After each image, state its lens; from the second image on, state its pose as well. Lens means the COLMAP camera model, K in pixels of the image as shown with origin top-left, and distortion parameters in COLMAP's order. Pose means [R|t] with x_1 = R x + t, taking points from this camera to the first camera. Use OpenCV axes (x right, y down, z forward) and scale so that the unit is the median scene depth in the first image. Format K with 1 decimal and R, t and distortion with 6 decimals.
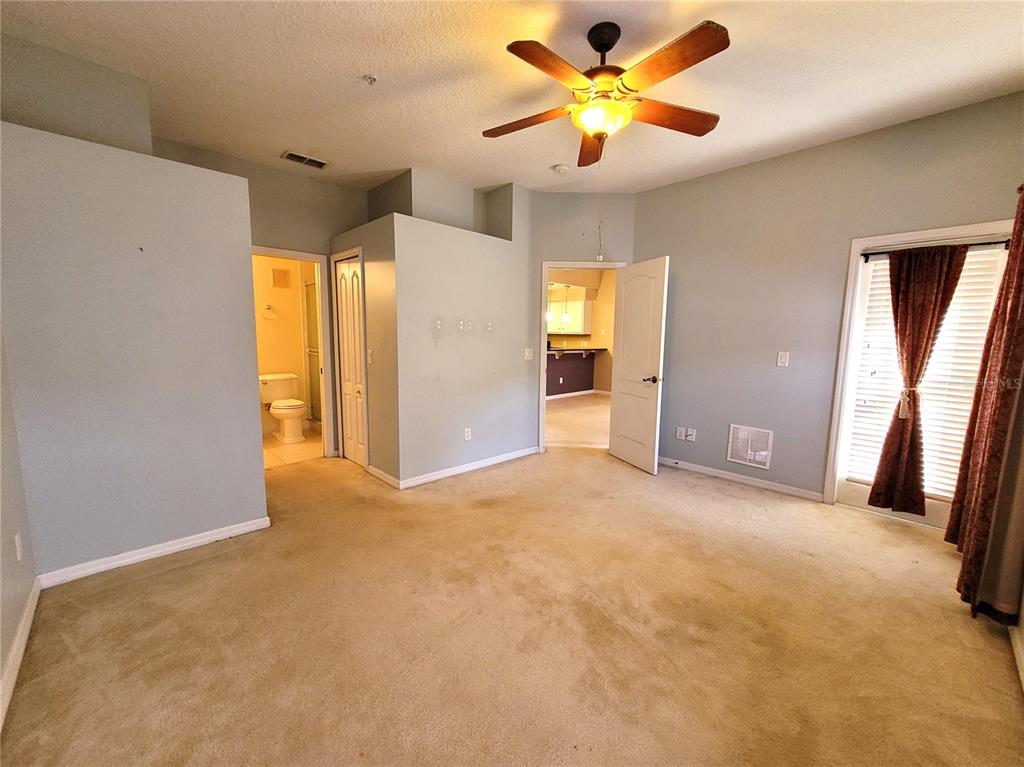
lens RADIAL K [[407.5, 0, 521.4], [0, 407.5, 387.0], [0, 0, 1]] dist [0.002907, -0.000144]
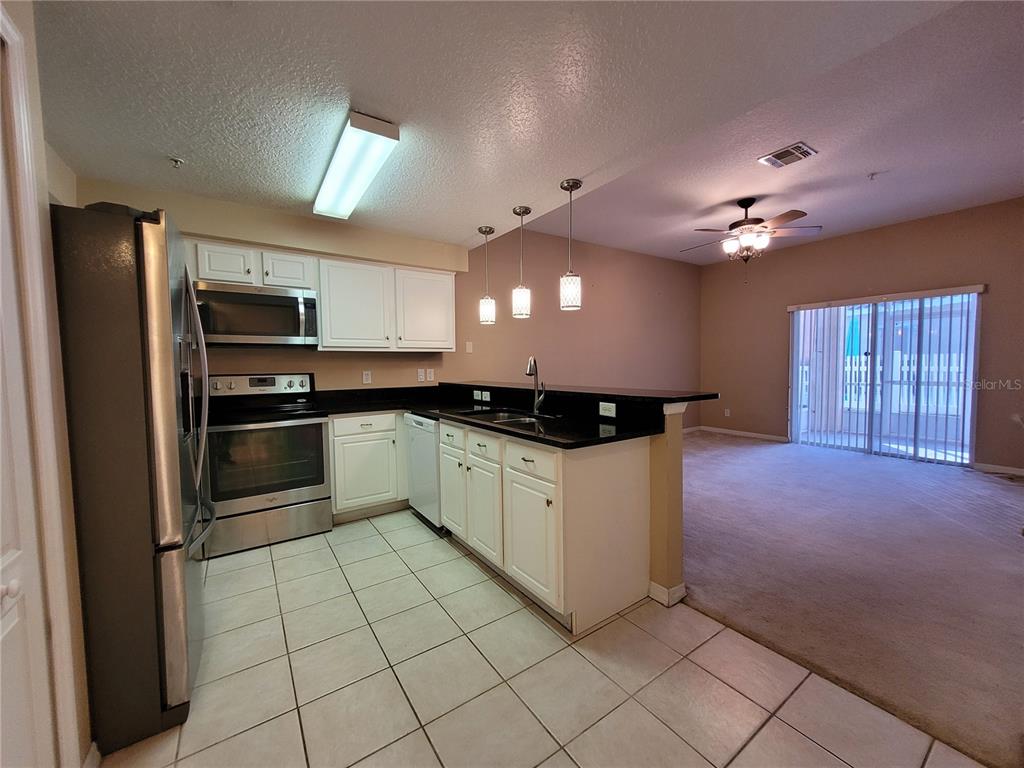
lens RADIAL K [[400.7, 0, 514.3], [0, 400.7, 388.9], [0, 0, 1]] dist [0.001371, -0.000060]
pose [[0.181803, -0.079082, 0.980150, -0.278226], [0.143066, 0.988282, 0.053201, -0.110396], [-0.972872, 0.130554, 0.190986, 0.912054]]
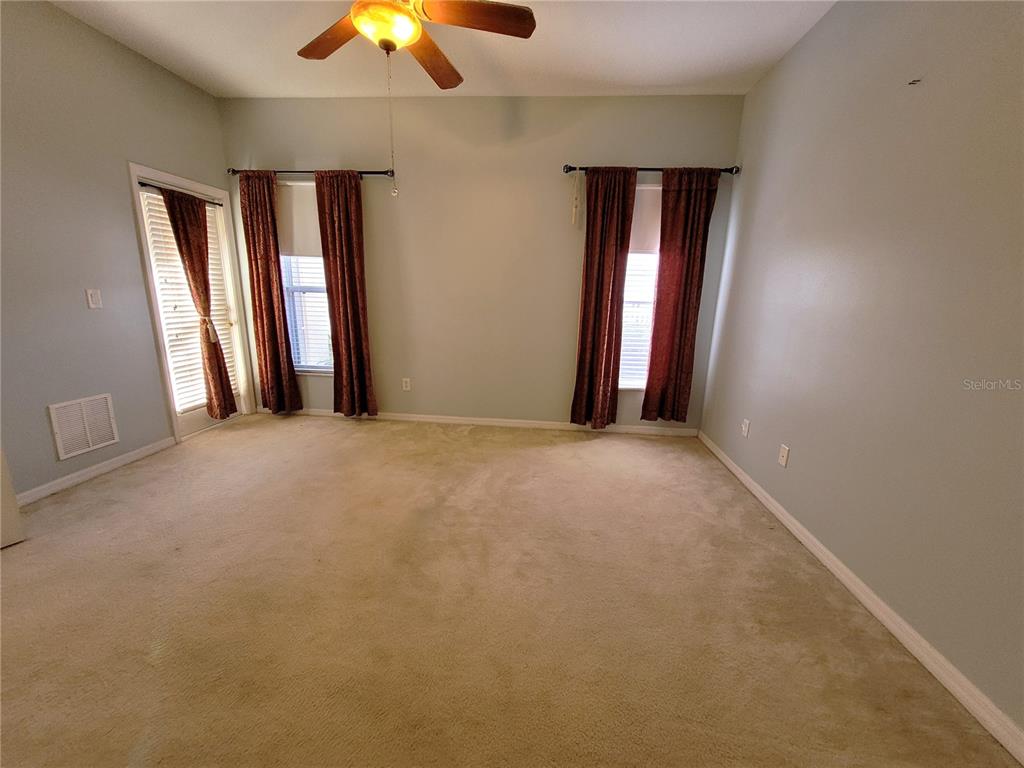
lens RADIAL K [[407.5, 0, 521.4], [0, 407.5, 387.5], [0, 0, 1]] dist [0.002907, -0.000144]
pose [[-0.650836, -0.209458, 0.729753, -0.188615], [0.054186, 0.945924, 0.319831, -0.044371], [-0.757282, 0.247700, -0.604292, 0.351303]]
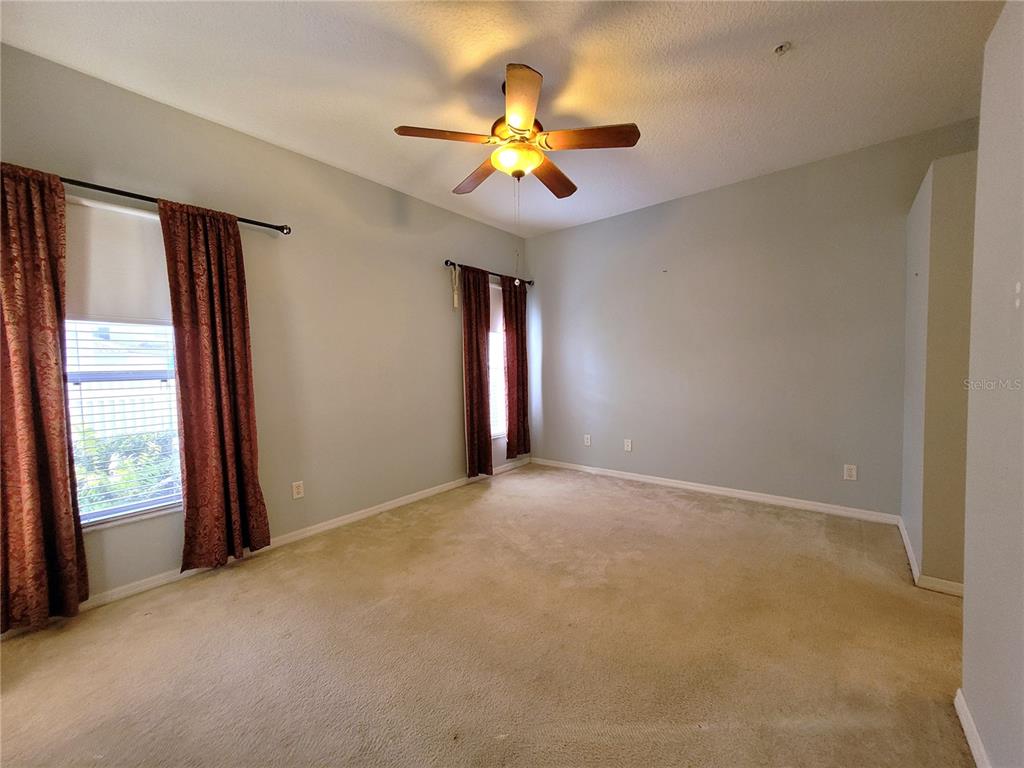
lens RADIAL K [[407.5, 0, 521.4], [0, 407.5, 387.5], [0, 0, 1]] dist [0.002907, -0.000144]
pose [[-0.992112, 0.009073, -0.125022, 0.082740], [-0.013403, 0.983980, 0.177774, -0.058628], [0.124632, 0.178047, -0.976097, 0.518954]]
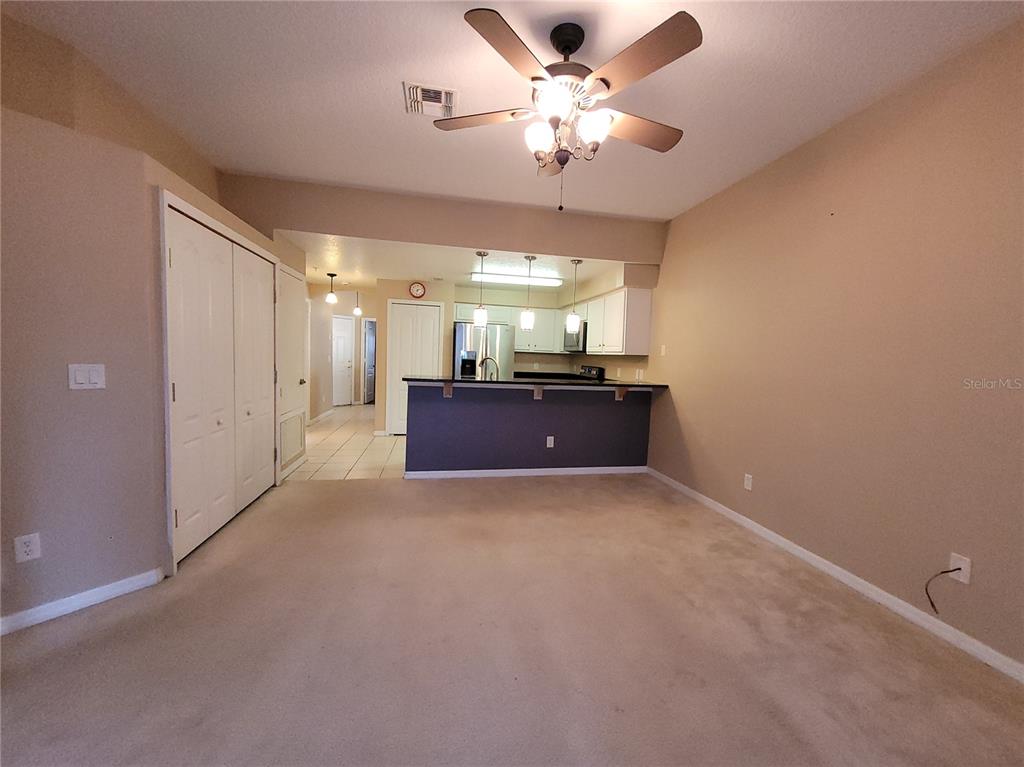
lens RADIAL K [[412.1, 0, 515.2], [0, 412.1, 387.8], [0, 0, 1]] dist [0.002854, 0.000083]
pose [[0.832327, 0.056012, -0.551448, 0.343392], [-0.091785, 0.995074, -0.037462, -0.060094], [0.546633, 0.081795, 0.833368, 0.527423]]
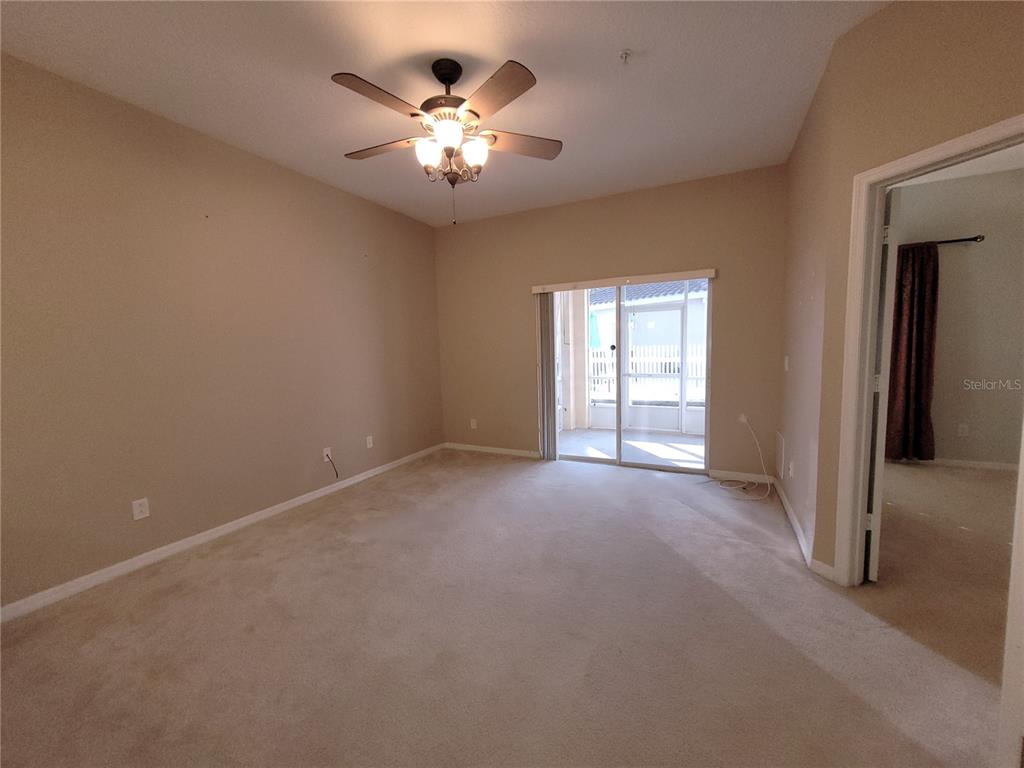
lens RADIAL K [[407.5, 0, 521.4], [0, 407.5, 387.5], [0, 0, 1]] dist [0.002907, -0.000144]
pose [[-0.341107, -0.097722, 0.934931, -0.032659], [0.136526, 0.978886, 0.152127, -0.098907], [-0.930057, 0.179534, -0.320564, 0.785789]]
